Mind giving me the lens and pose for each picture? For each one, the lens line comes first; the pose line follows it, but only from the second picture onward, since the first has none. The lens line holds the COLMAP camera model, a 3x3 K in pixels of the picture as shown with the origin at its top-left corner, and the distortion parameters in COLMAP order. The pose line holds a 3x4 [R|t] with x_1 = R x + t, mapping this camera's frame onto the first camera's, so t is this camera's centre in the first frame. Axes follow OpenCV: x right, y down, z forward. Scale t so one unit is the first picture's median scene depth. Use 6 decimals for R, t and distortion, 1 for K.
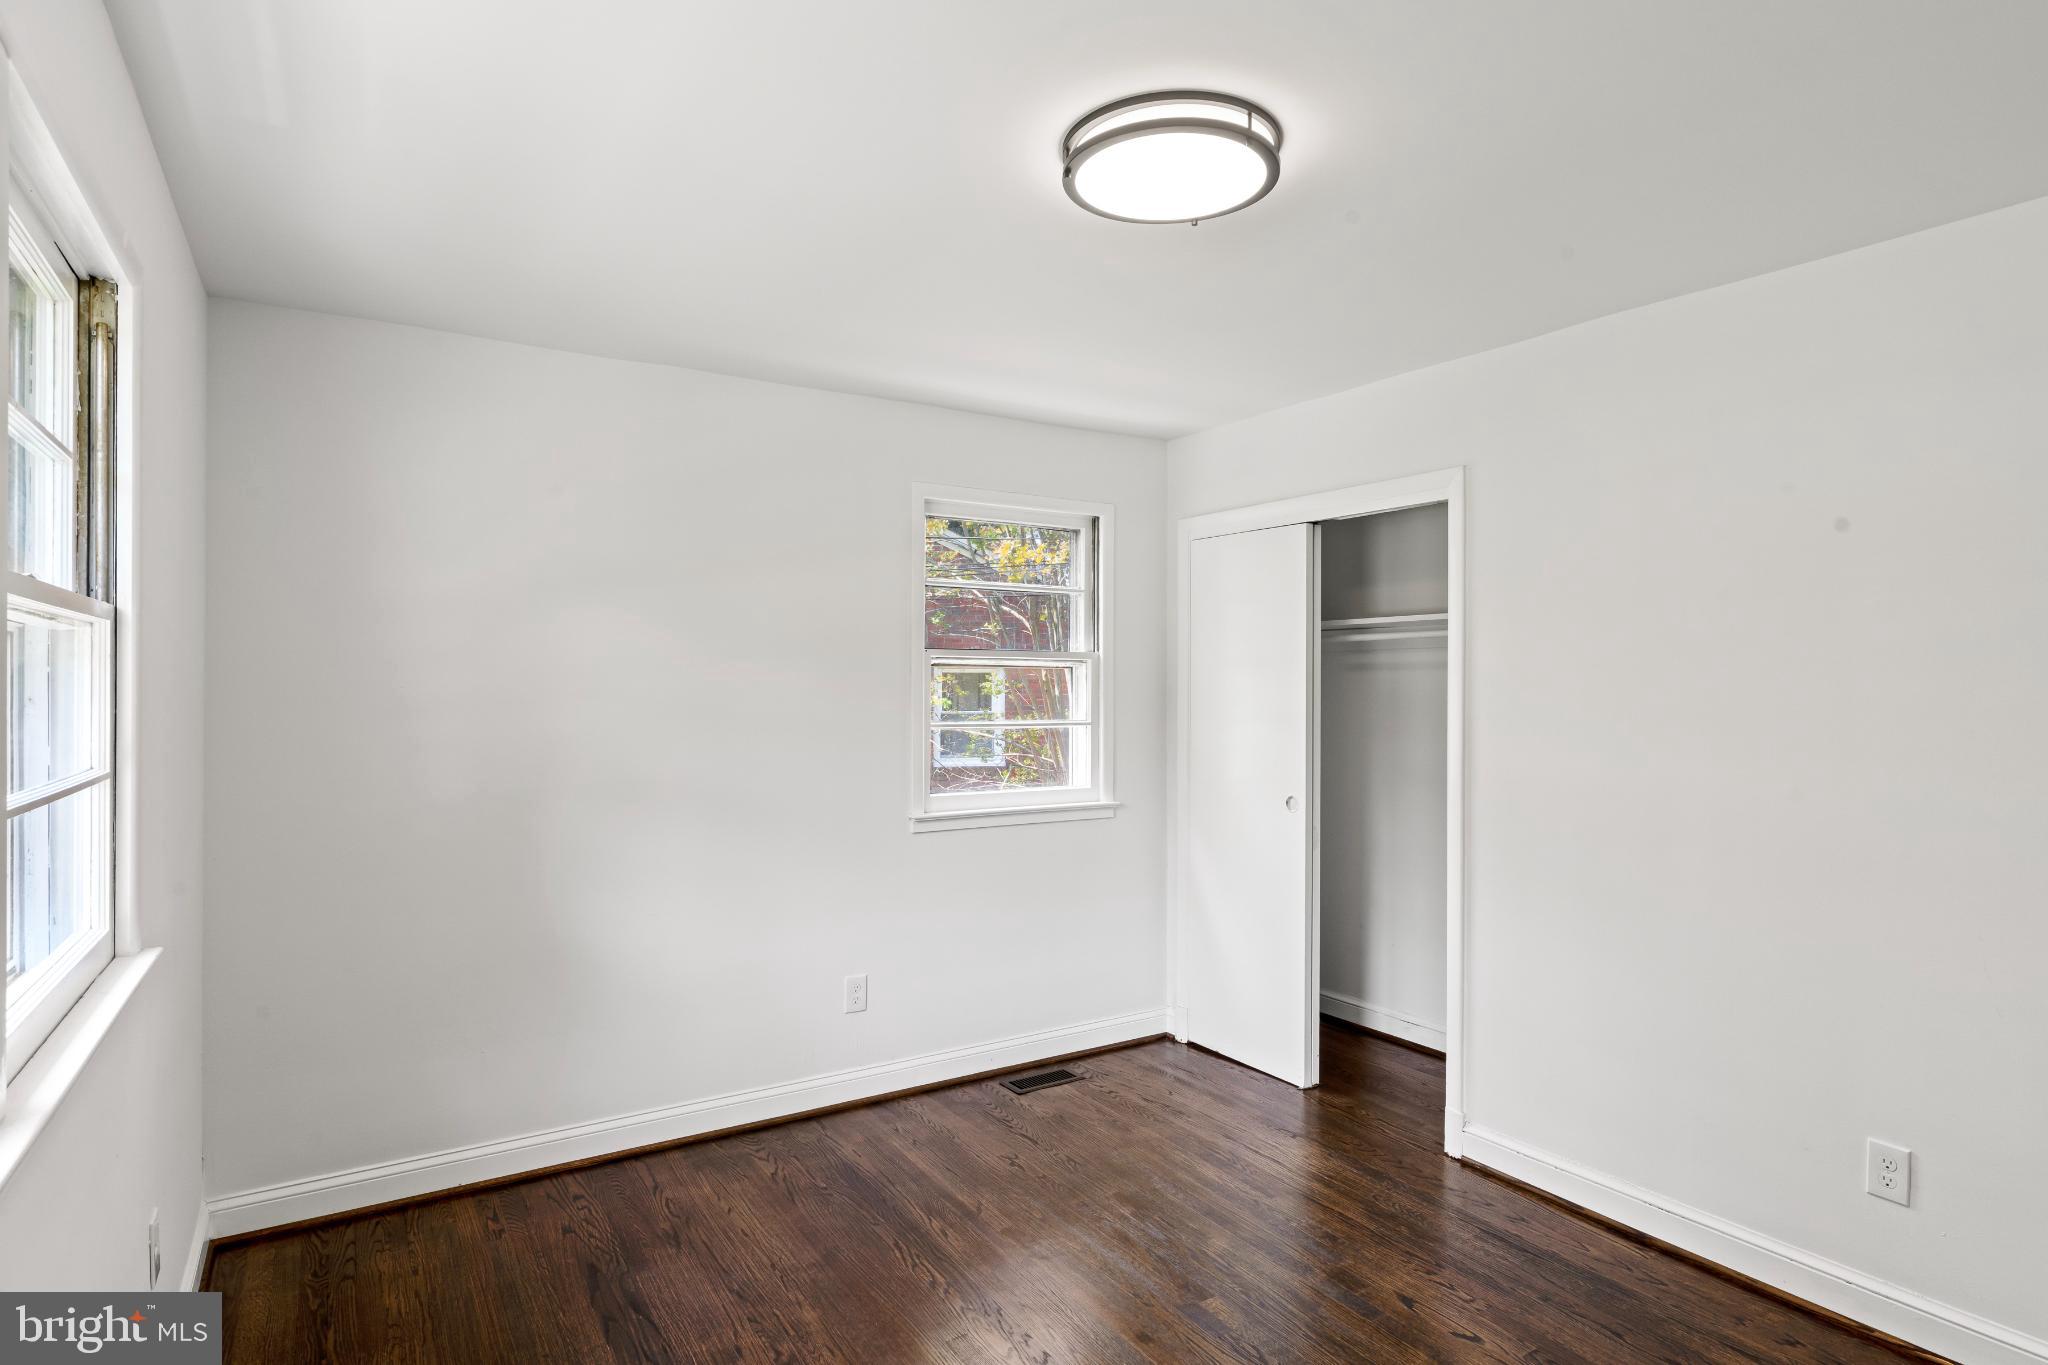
lens RADIAL K [[1086.8, 0, 1024.0], [0, 1086.8, 682.5], [0, 0, 1]] dist [-0.000359, 0.000765]
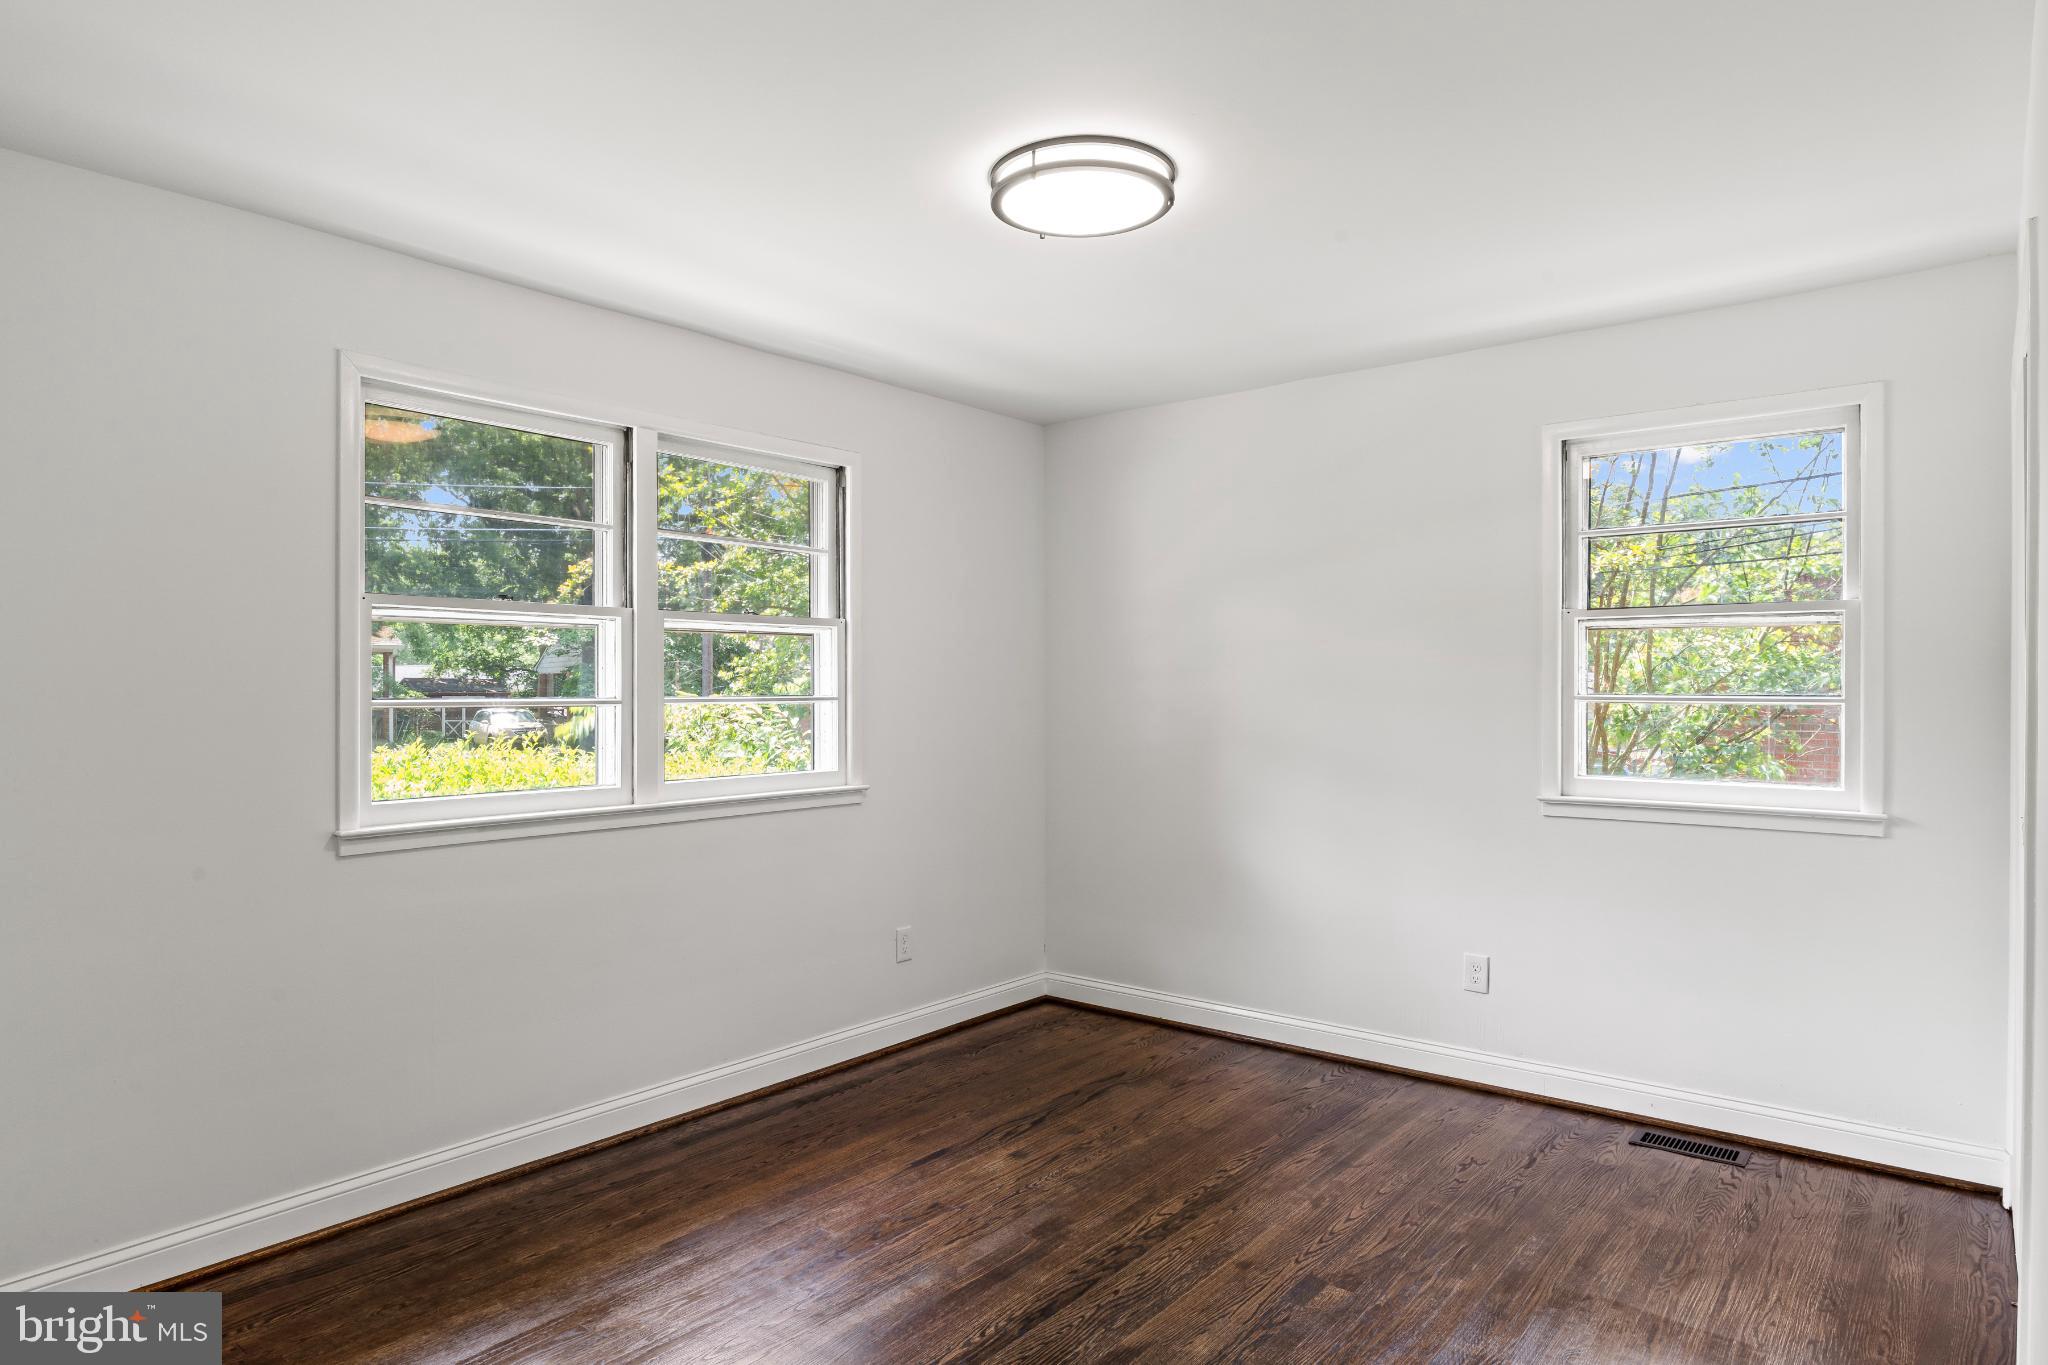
lens RADIAL K [[1188.2, 0, 1024.0], [0, 1188.2, 682.5], [0, 0, 1]] dist [0.002932, -0.001125]
pose [[0.320055, -0.011498, -0.947329, 0.824001], [0.005655, 0.999932, -0.010226, 0.041299], [0.947382, -0.002084, 0.320098, 0.320896]]
